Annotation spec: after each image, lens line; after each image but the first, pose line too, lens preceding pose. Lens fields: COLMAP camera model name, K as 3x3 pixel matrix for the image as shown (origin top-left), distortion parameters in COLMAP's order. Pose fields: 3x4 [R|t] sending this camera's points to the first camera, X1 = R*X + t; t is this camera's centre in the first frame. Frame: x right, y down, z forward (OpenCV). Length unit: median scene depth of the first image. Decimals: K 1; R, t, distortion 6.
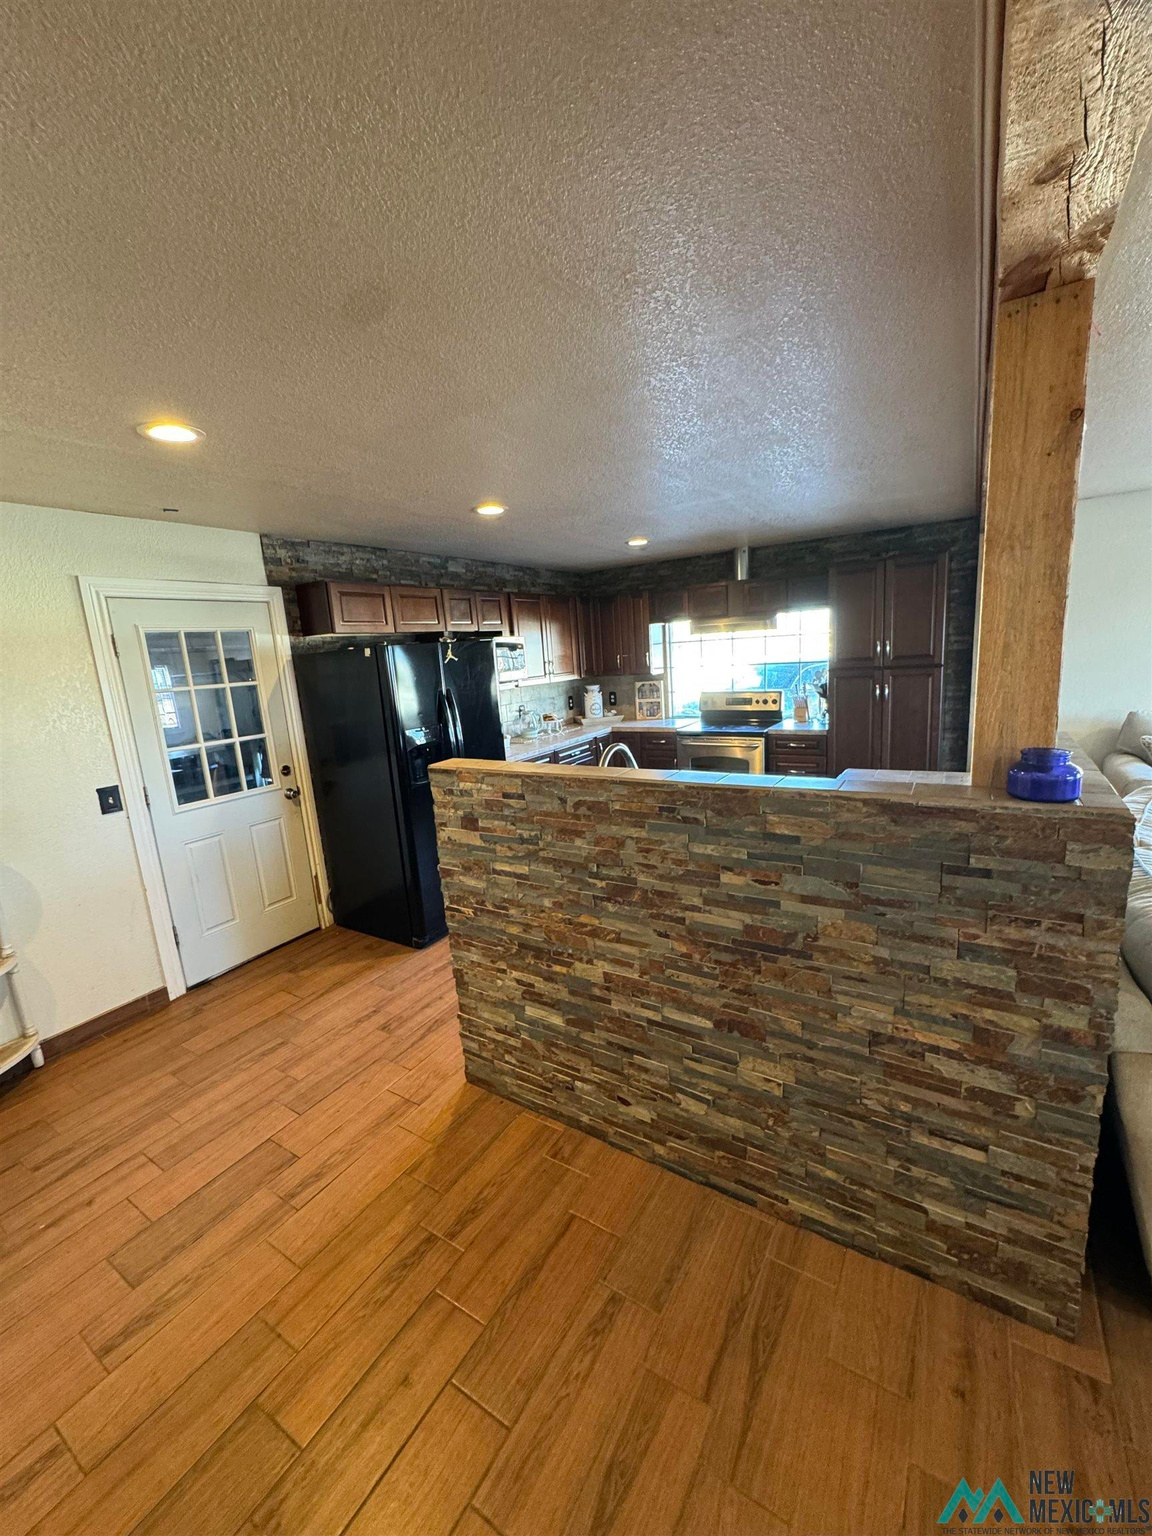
lens RADIAL K [[611.3, 0, 577.7], [0, 611.3, 770.3], [0, 0, 1]] dist [-0.000922, 0.000098]
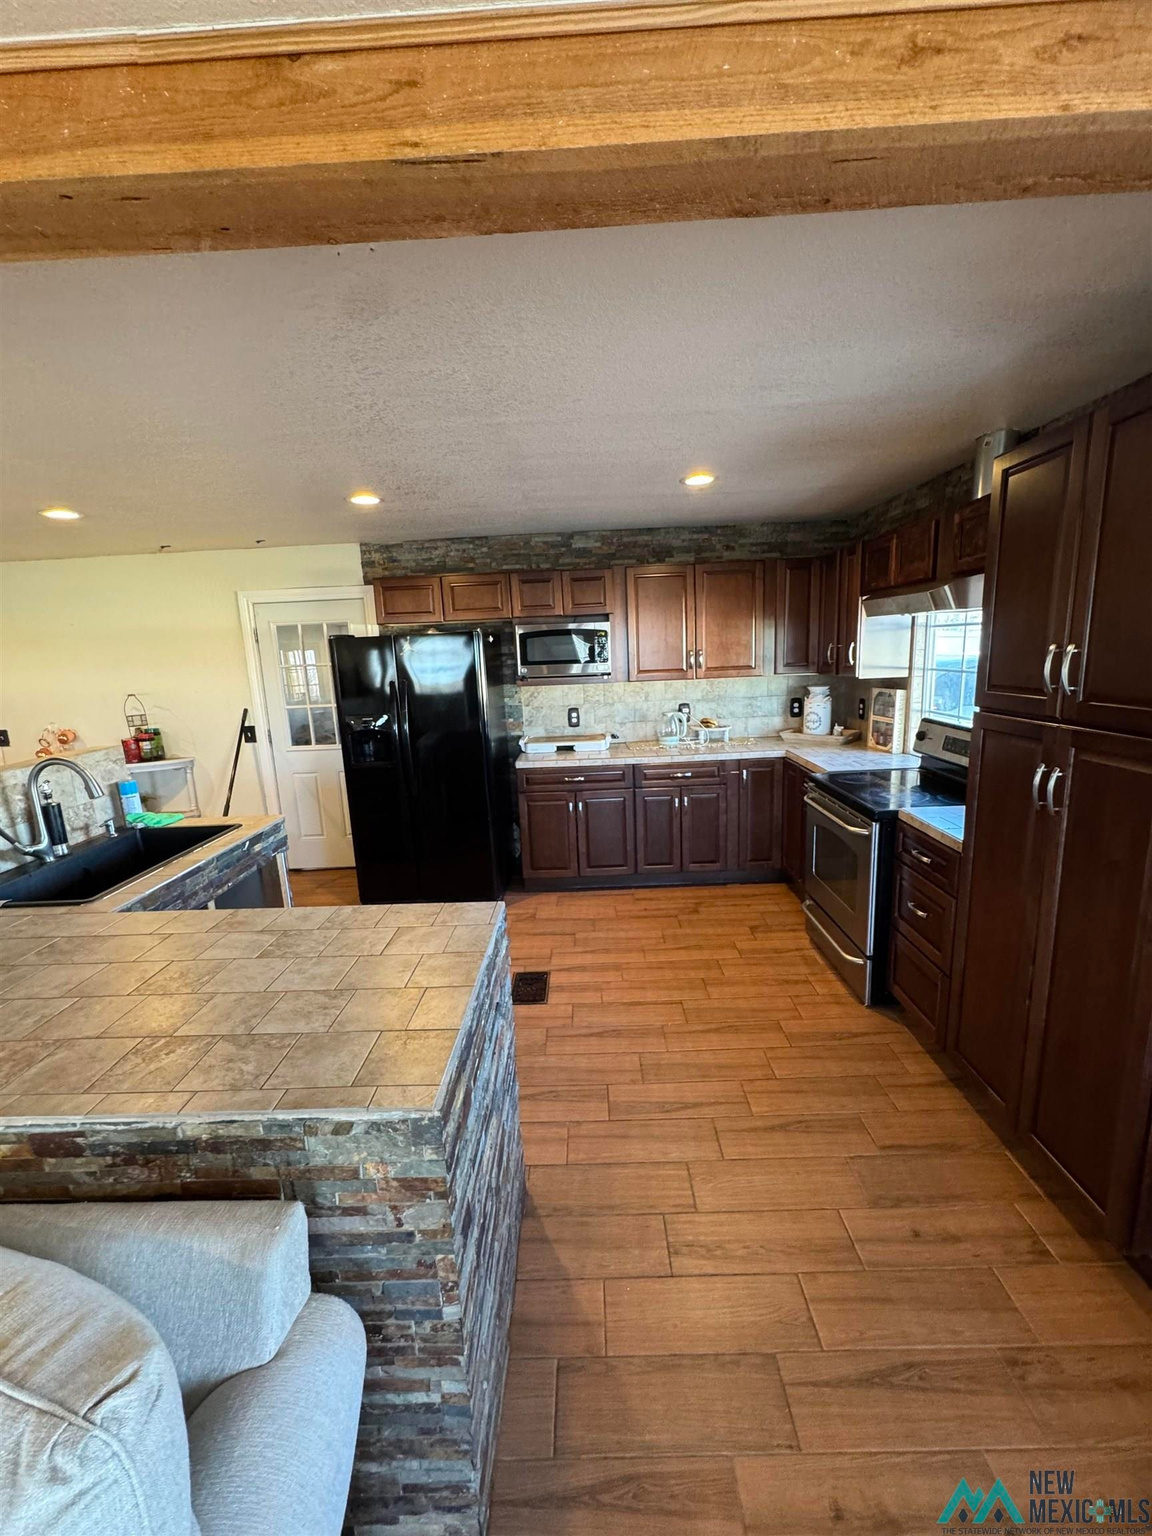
lens RADIAL K [[614.2, 0, 578.4], [0, 614.2, 768.0], [0, 0, 1]] dist [-0.002752, 0.000364]
pose [[0.524259, 0.205942, -0.826281, 0.900289], [-0.156043, 0.977119, 0.144531, -0.204150], [0.837140, 0.053164, 0.544400, 0.770690]]
